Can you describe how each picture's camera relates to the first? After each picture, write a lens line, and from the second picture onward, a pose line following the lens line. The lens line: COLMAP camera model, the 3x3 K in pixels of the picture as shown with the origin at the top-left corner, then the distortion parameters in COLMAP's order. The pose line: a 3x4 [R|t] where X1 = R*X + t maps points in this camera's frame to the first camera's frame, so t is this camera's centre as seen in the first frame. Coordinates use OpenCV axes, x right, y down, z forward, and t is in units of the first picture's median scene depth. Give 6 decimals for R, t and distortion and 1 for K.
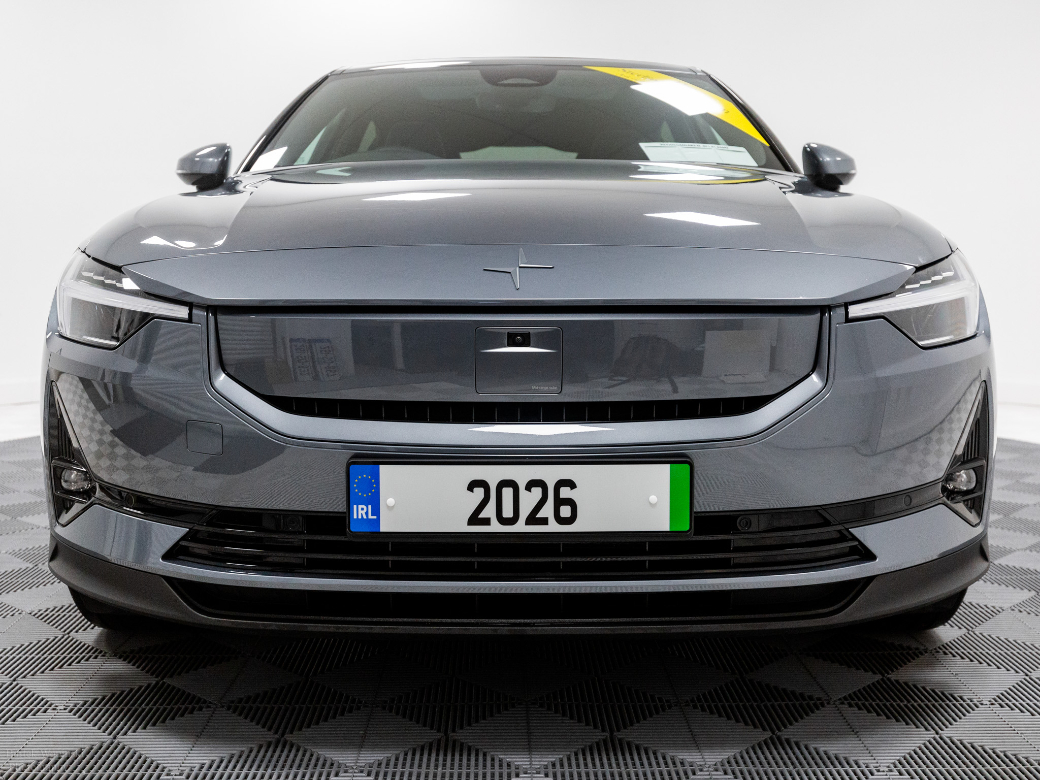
lens RADIAL K [[1184.8, 0, 520.0], [0, 1184.8, 390.0], [0, 0, 1]] dist [0.004797, -0.000492]
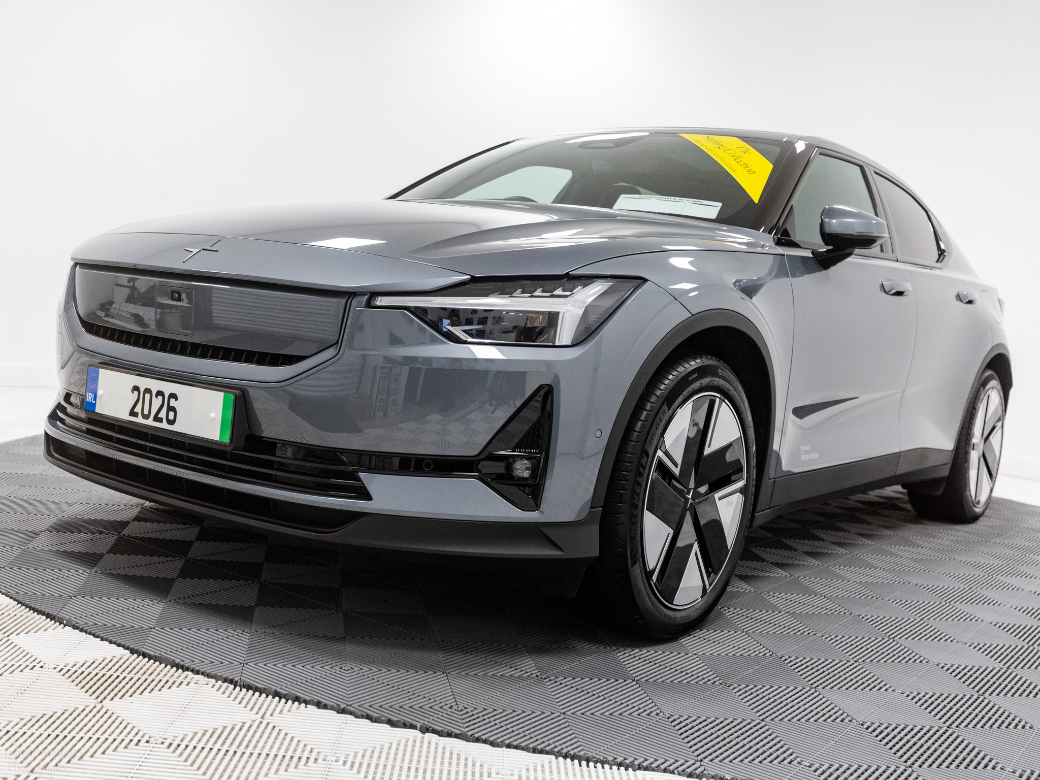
lens RADIAL K [[1136.5, 0, 520.0], [0, 1136.5, 390.0], [0, 0, 1]] dist [0.016422, 0.008687]
pose [[0.808998, 0.130397, -0.573165, 1.163839], [-0.165815, 0.986109, -0.009698, 0.015406], [0.563939, 0.102885, 0.819382, 0.106416]]
